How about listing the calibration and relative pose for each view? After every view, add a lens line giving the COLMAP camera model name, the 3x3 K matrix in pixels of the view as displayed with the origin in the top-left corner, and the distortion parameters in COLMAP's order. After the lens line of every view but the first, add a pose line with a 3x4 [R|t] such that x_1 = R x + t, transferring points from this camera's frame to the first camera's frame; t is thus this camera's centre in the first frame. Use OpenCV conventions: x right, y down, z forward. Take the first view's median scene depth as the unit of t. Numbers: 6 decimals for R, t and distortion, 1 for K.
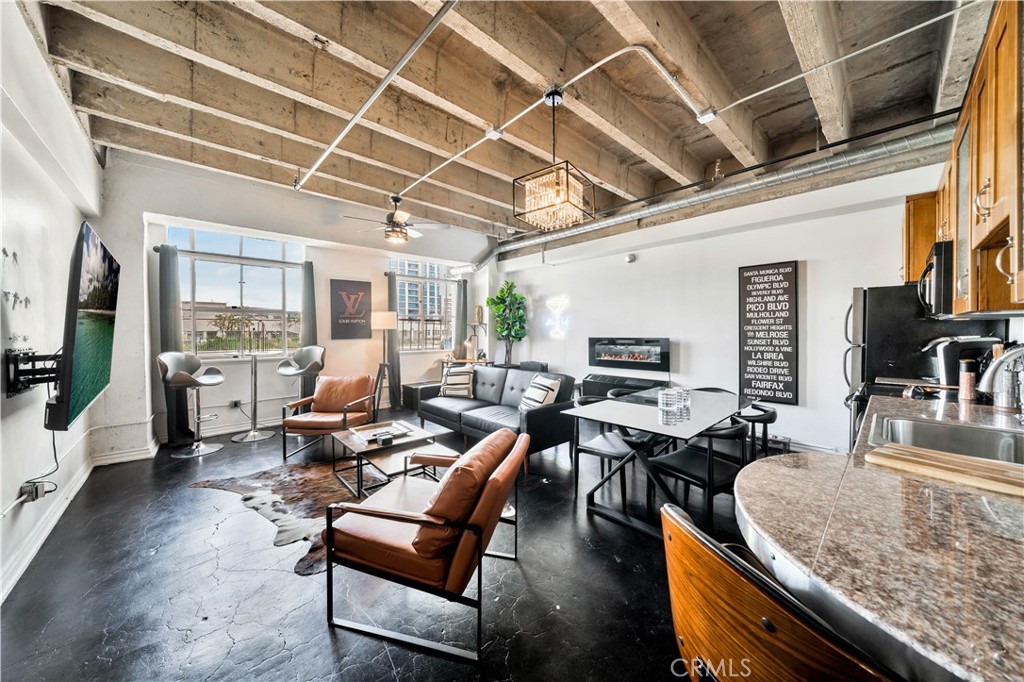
lens RADIAL K [[353.2, 0, 503.5], [0, 353.2, 338.0], [0, 0, 1]] dist [-0.000601, -0.000068]
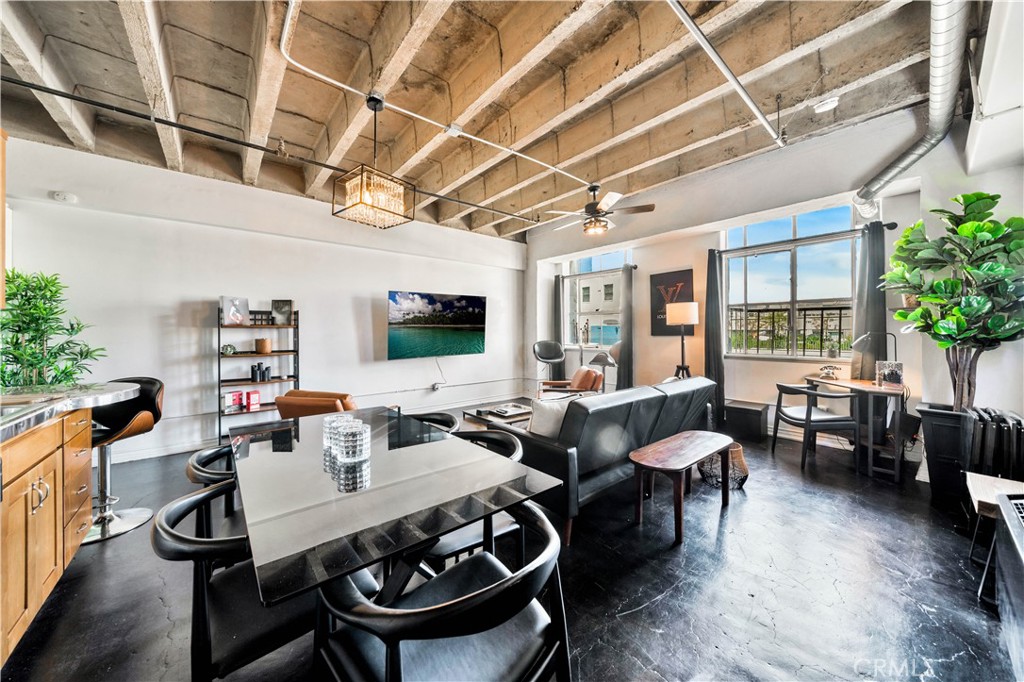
lens RADIAL K [[353.2, 0, 511.7], [0, 353.2, 336.4], [0, 0, 1]] dist [-0.000601, -0.000068]
pose [[-0.047446, 0.010312, -0.998821, 0.599904], [-0.017471, 0.999785, 0.011152, 0.003290], [0.998721, 0.017980, -0.047255, 0.738954]]
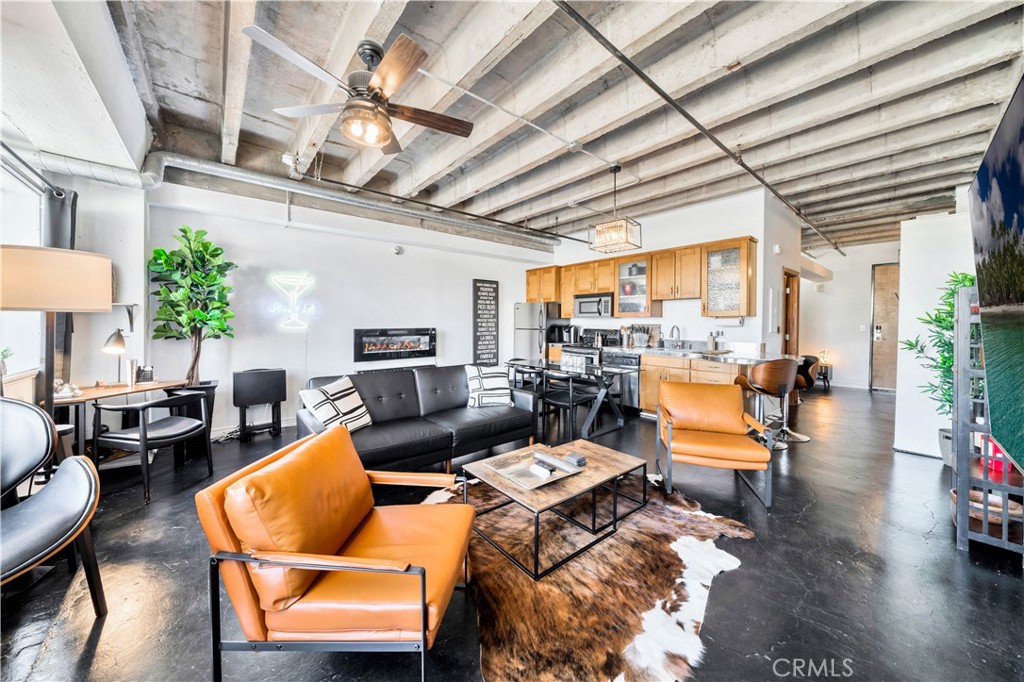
lens RADIAL K [[353.2, 0, 506.4], [0, 353.2, 330.7], [0, 0, 1]] dist [-0.000601, -0.000068]
pose [[0.047861, -0.016093, 0.998724, -0.706734], [0.019811, 0.999689, 0.015160, -0.003816], [-0.998658, 0.019060, 0.048165, 0.705068]]
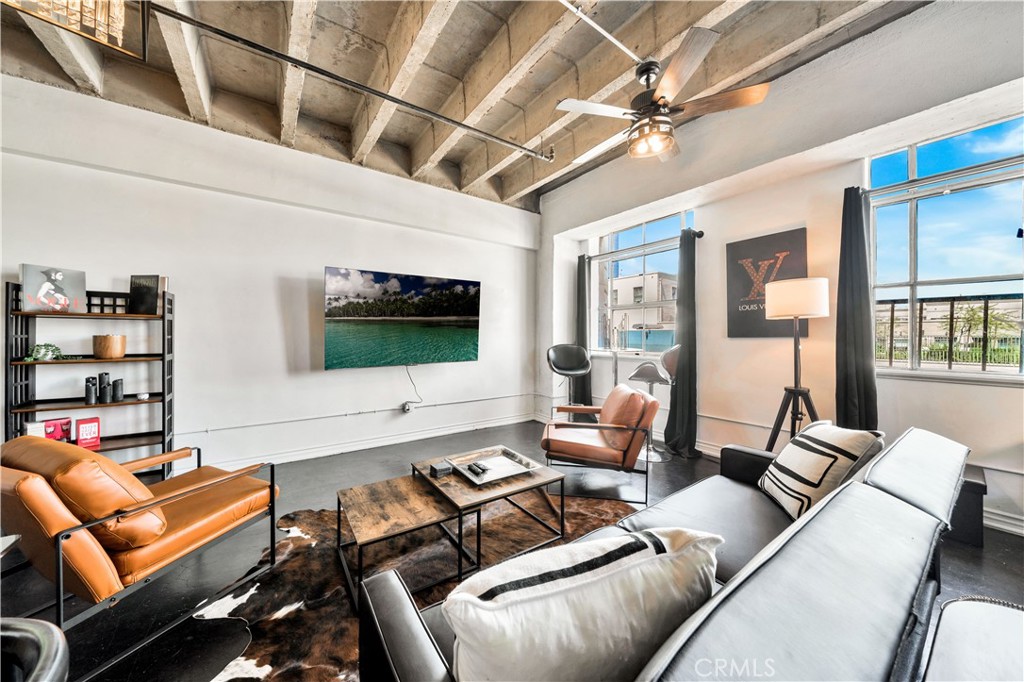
lens RADIAL K [[353.2, 0, 507.5], [0, 353.2, 336.9], [0, 0, 1]] dist [-0.000601, -0.000068]
pose [[-0.129553, -0.001812, -0.991571, 0.231810], [-0.025498, 0.999674, 0.001504, 0.014677], [0.991245, 0.025478, -0.129556, 0.774877]]
